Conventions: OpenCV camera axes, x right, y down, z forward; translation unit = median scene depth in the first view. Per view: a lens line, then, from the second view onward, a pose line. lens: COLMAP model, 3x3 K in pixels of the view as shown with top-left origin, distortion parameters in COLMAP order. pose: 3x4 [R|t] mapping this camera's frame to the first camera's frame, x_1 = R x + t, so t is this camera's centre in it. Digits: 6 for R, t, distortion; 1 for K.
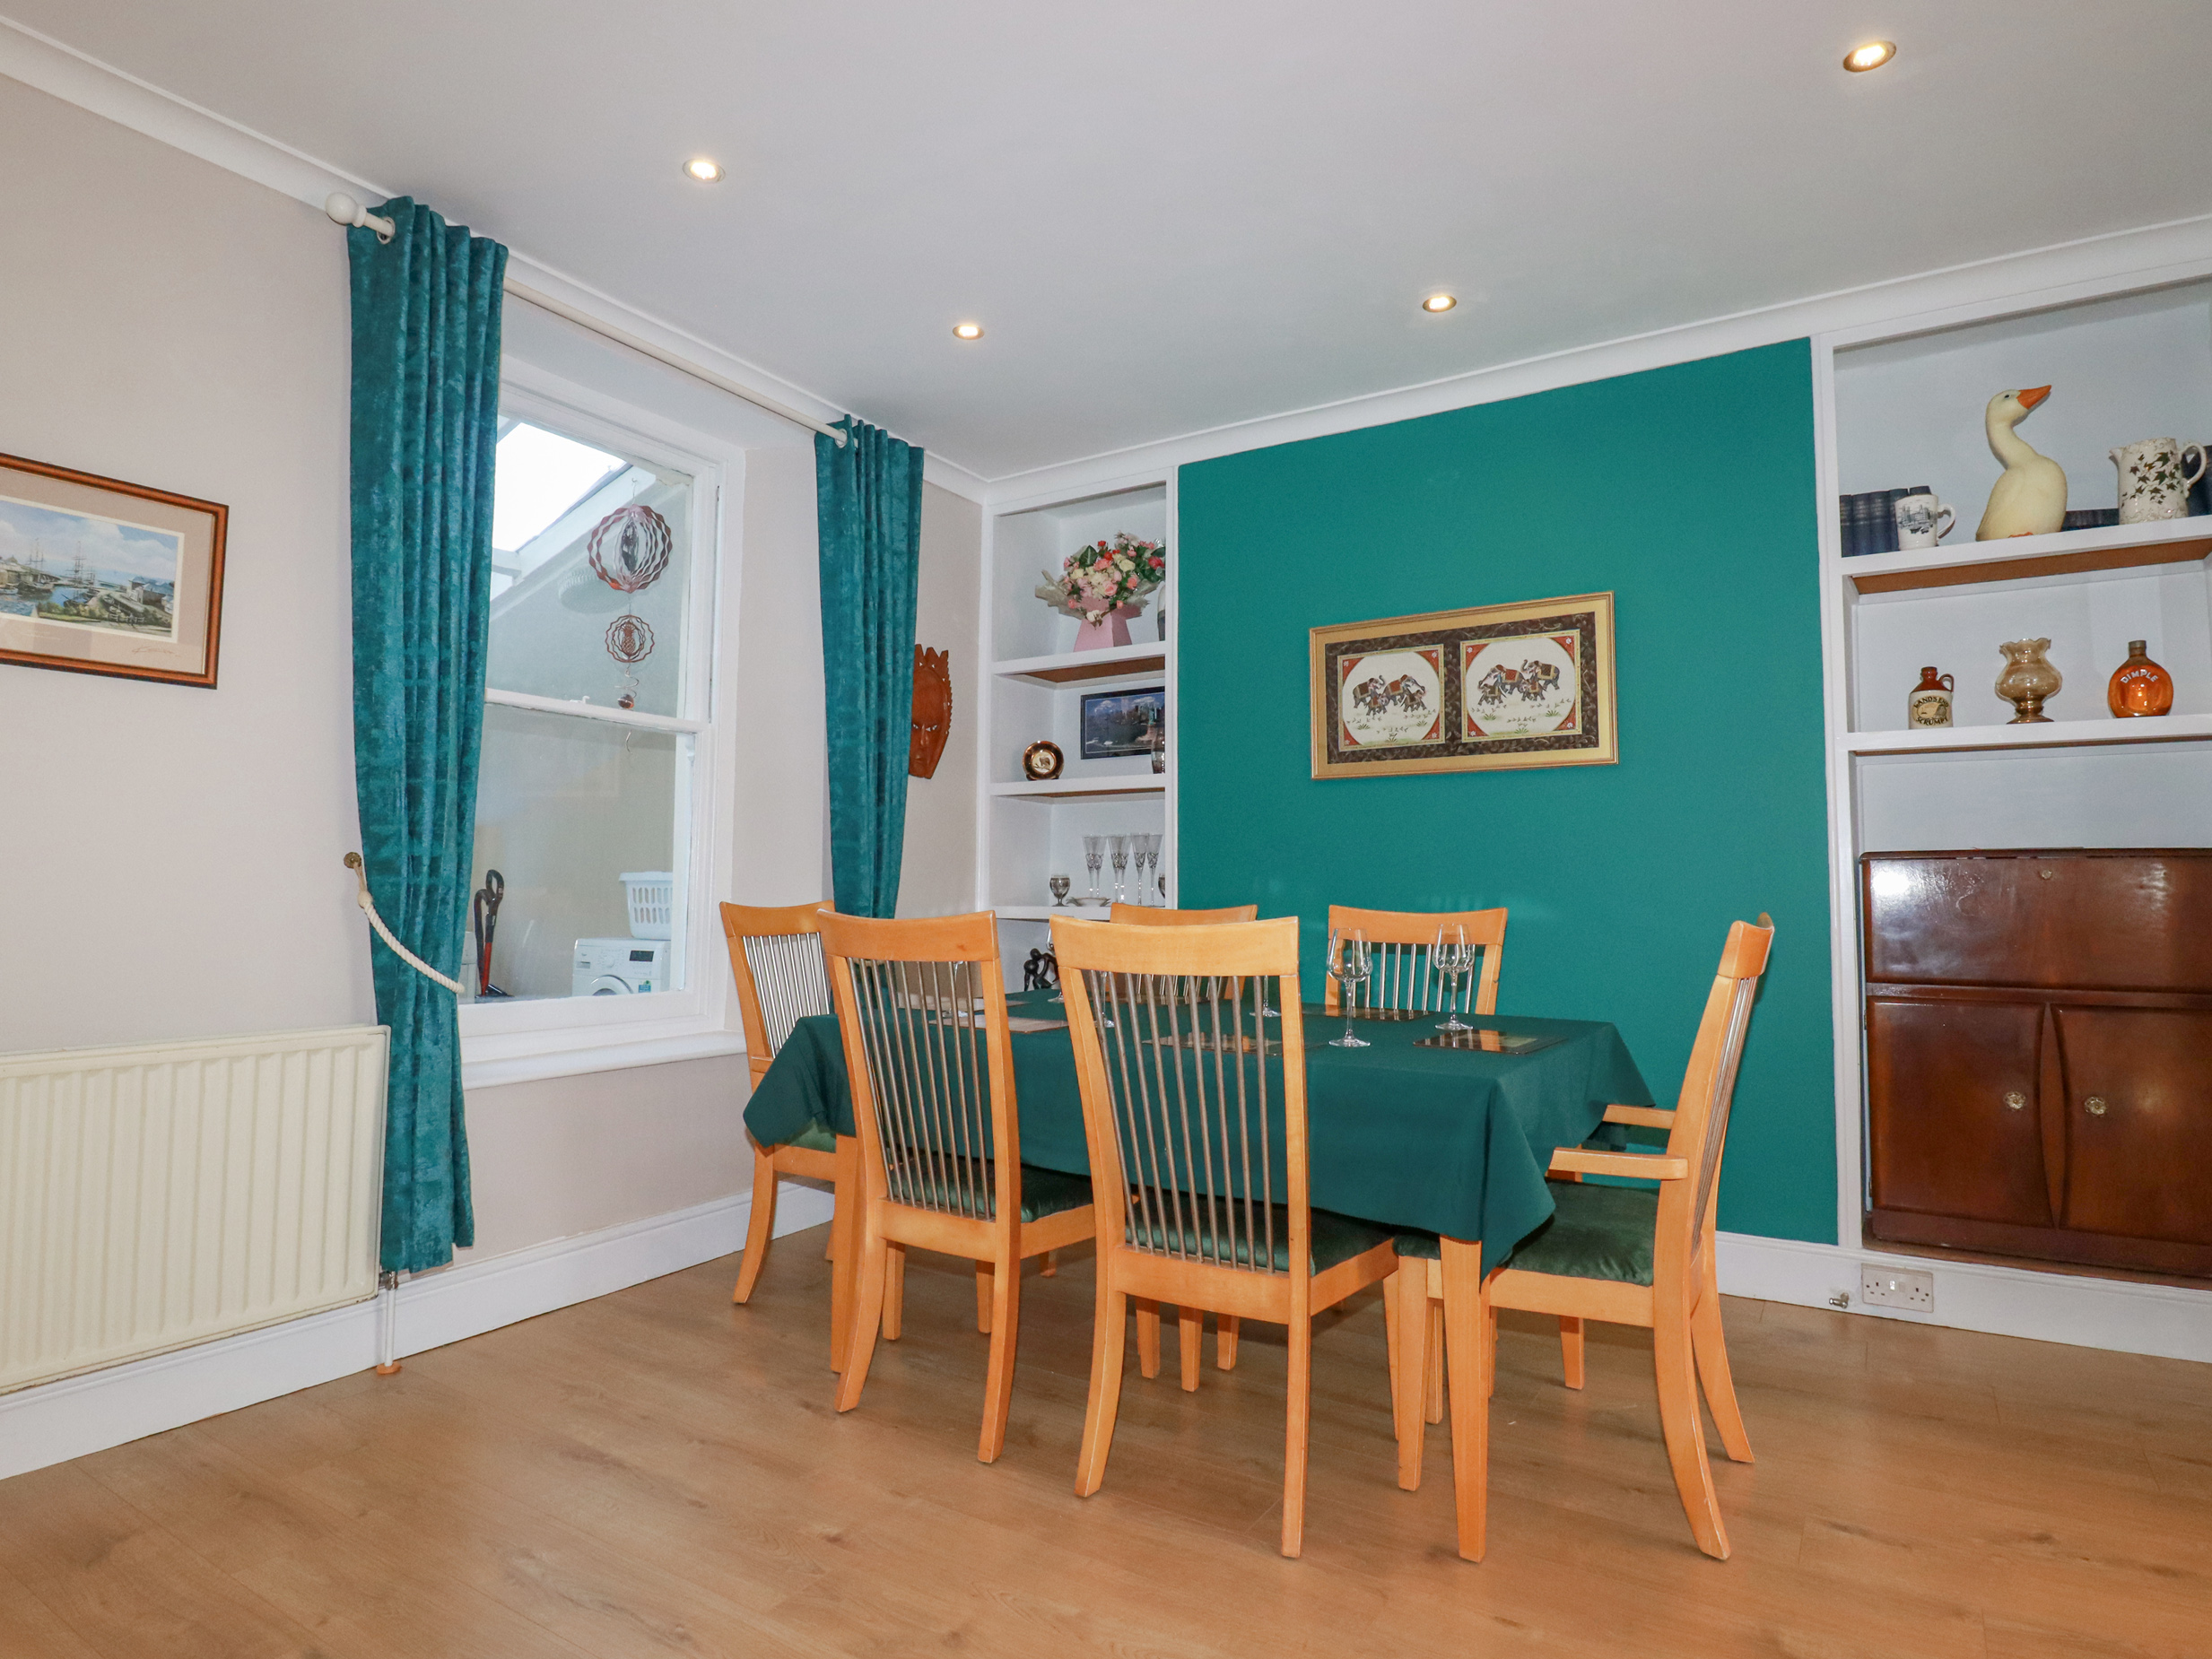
lens RADIAL K [[1192.3, 0, 1111.0], [0, 1192.3, 826.8], [0, 0, 1]] dist [-0.005609, -0.007699]
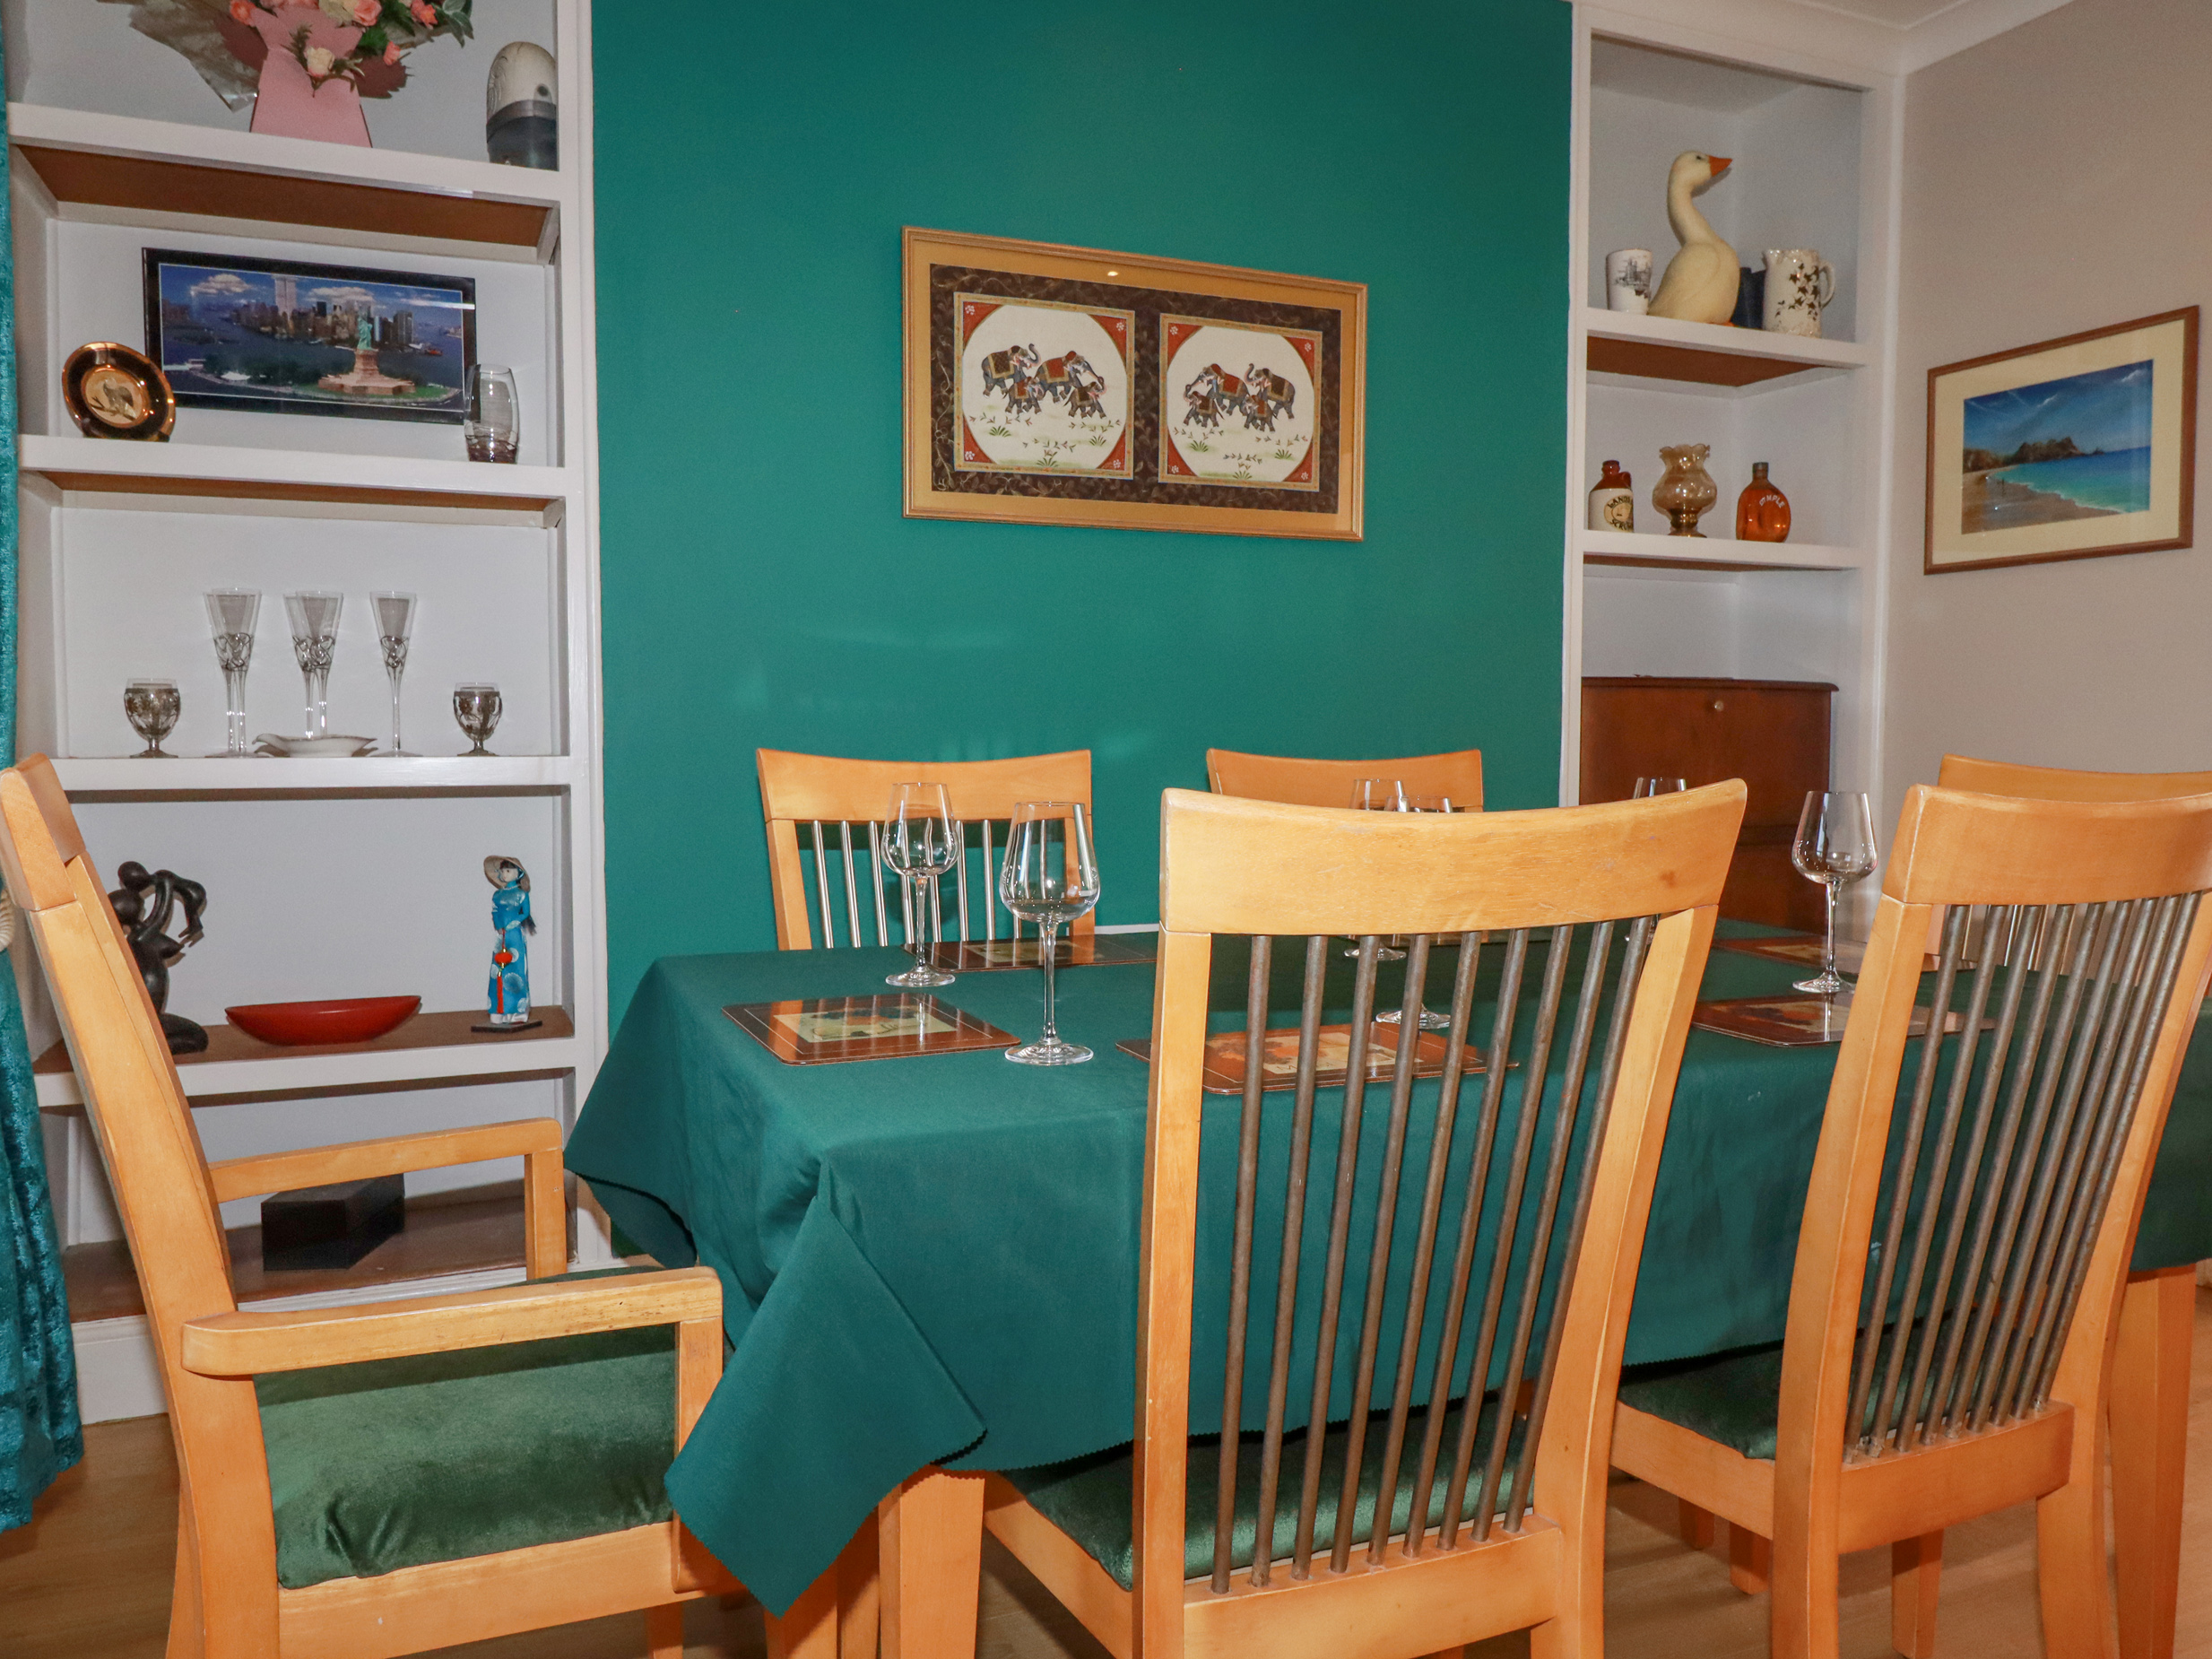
lens RADIAL K [[1557.2, 0, 1105.7], [0, 1557.2, 826.2], [0, 0, 1]] dist [0.002255, 0.001493]
pose [[0.580547, -0.056641, 0.812254, -0.387637], [-0.047947, 0.993468, 0.103547, 0.024238], [-0.812813, -0.099059, 0.574040, 0.543346]]
